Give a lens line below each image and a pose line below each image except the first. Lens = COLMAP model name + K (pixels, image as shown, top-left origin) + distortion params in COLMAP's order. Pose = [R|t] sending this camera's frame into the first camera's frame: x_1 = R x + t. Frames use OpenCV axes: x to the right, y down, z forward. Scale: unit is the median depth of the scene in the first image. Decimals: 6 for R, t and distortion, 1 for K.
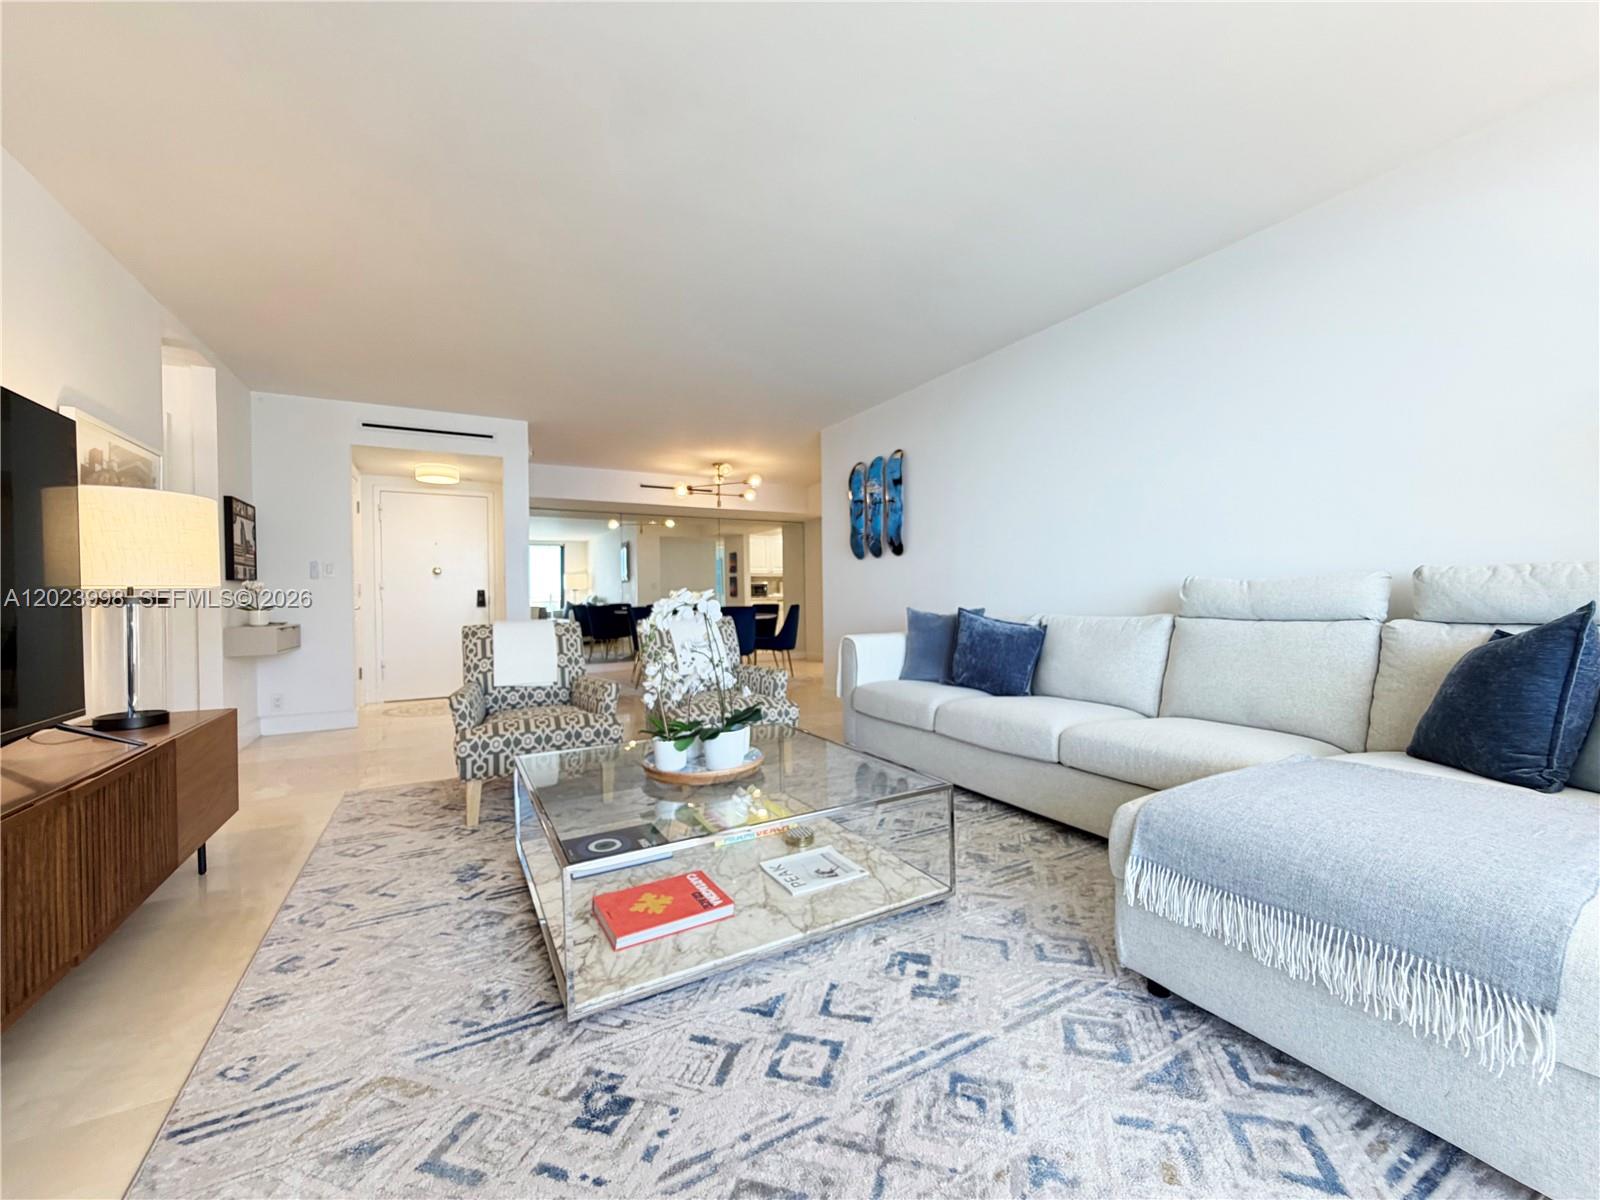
lens RADIAL K [[637.2, 0, 795.4], [0, 637.2, 601.9], [0, 0, 1]] dist [0.000710, -0.000319]
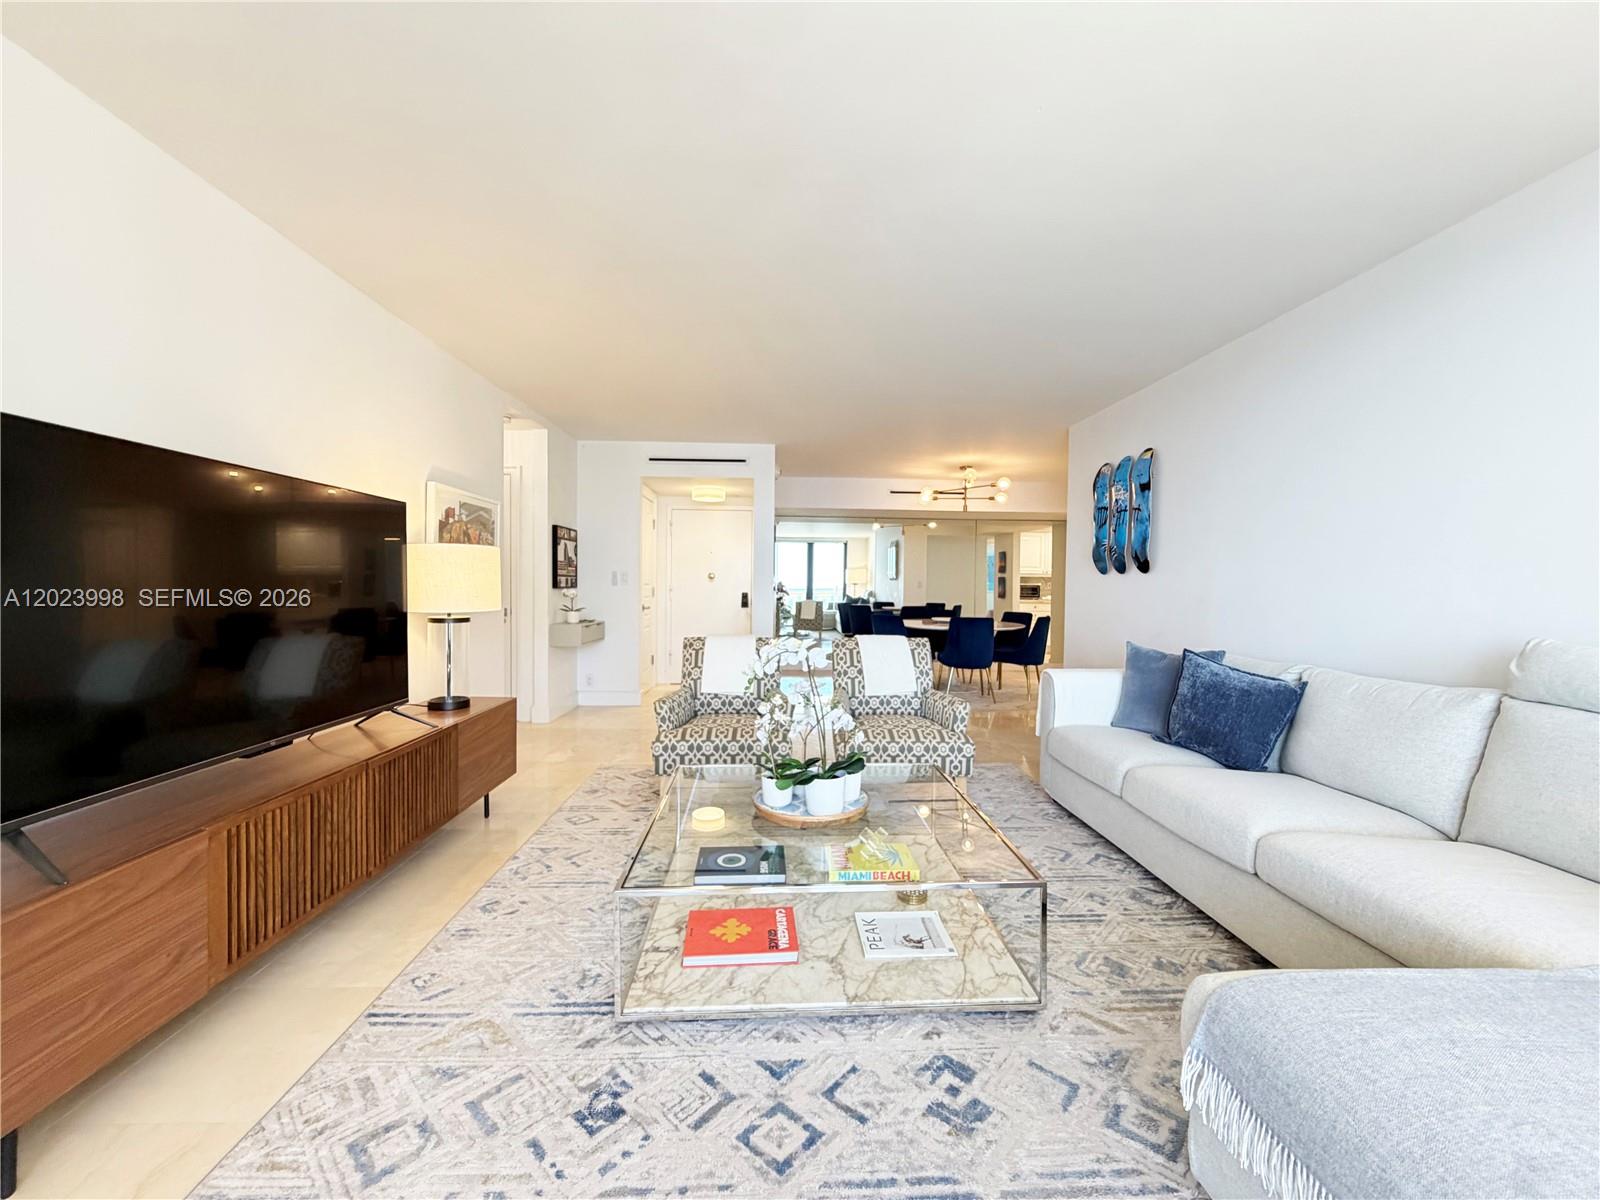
lens RADIAL K [[636.2, 0, 797.0], [0, 636.2, 601.1], [0, 0, 1]] dist [0.000339, -0.000366]
pose [[0.896248, 0.034097, -0.442241, 0.293060], [-0.026783, 0.999382, 0.022775, -0.100287], [0.442744, -0.008568, 0.896607, 0.072053]]
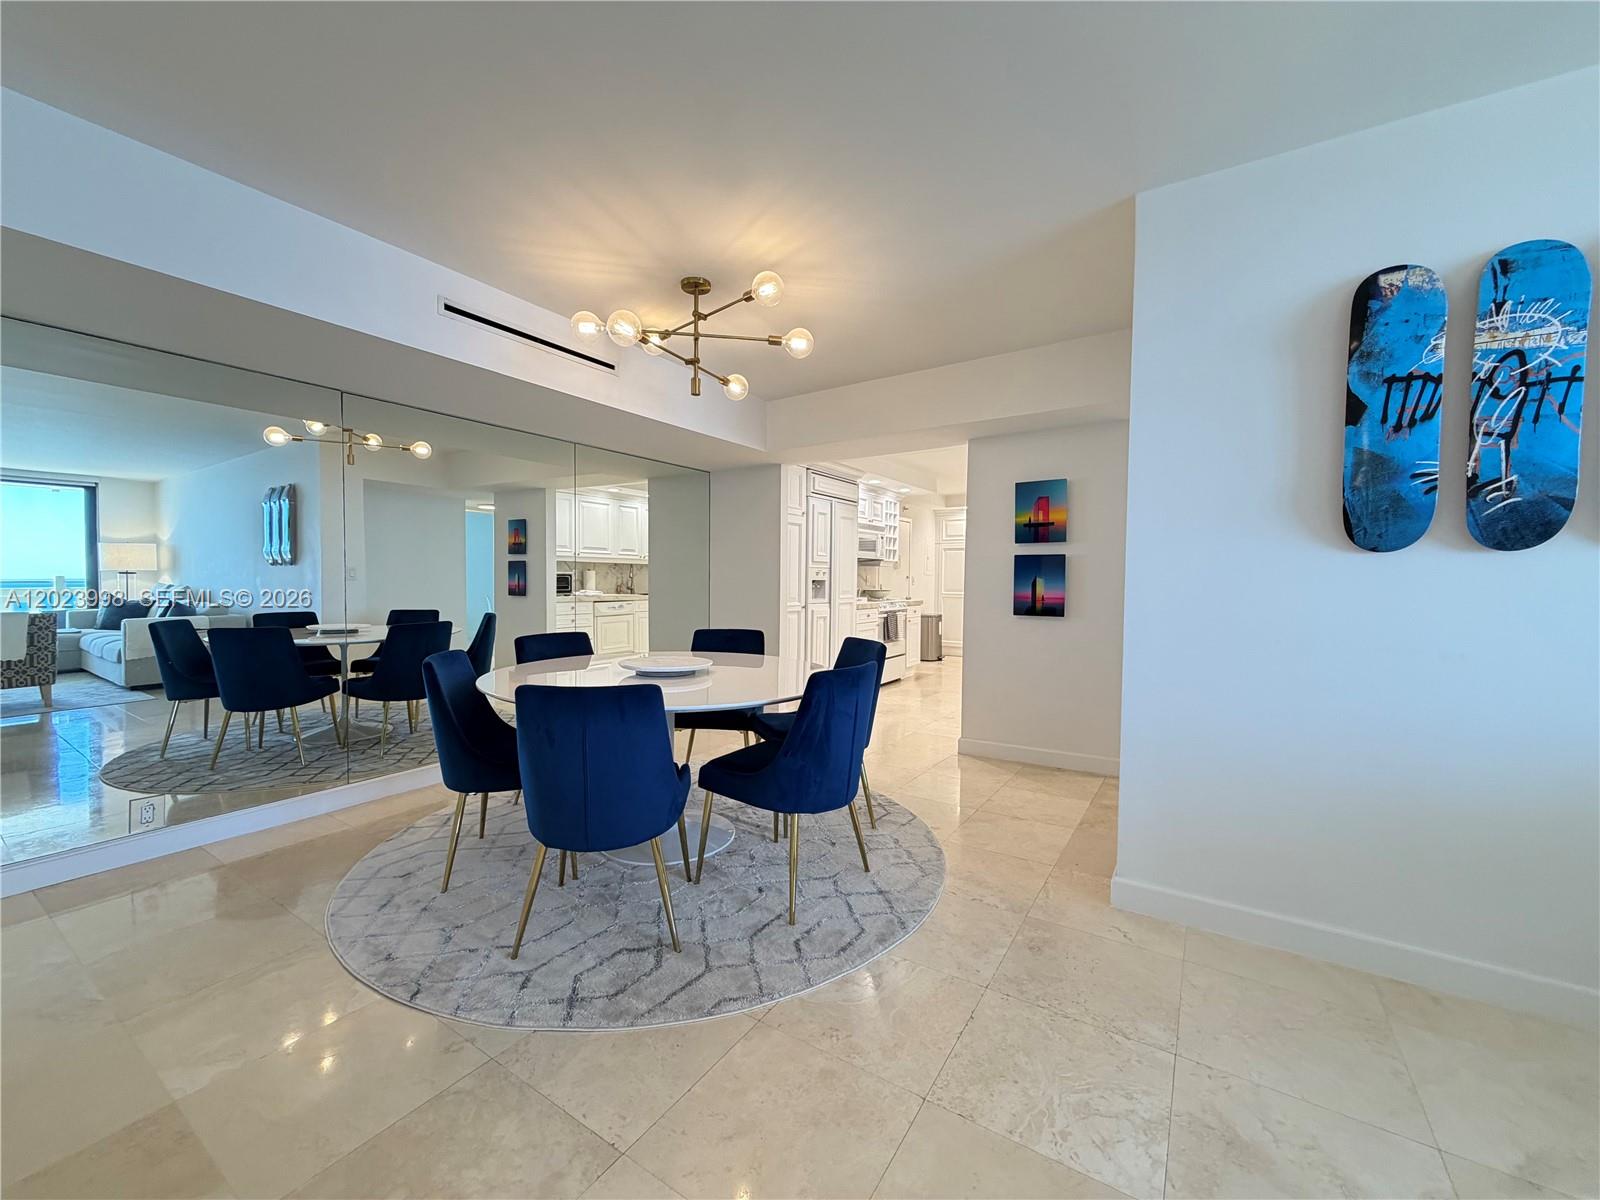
lens RADIAL K [[637.2, 0, 795.4], [0, 637.2, 601.9], [0, 0, 1]] dist [0.000710, -0.000319]
pose [[0.880143, 0.002293, 0.474703, -0.884131], [-0.014351, 0.999660, 0.021780, -0.111447], [-0.474491, -0.025982, 0.879877, 2.203774]]
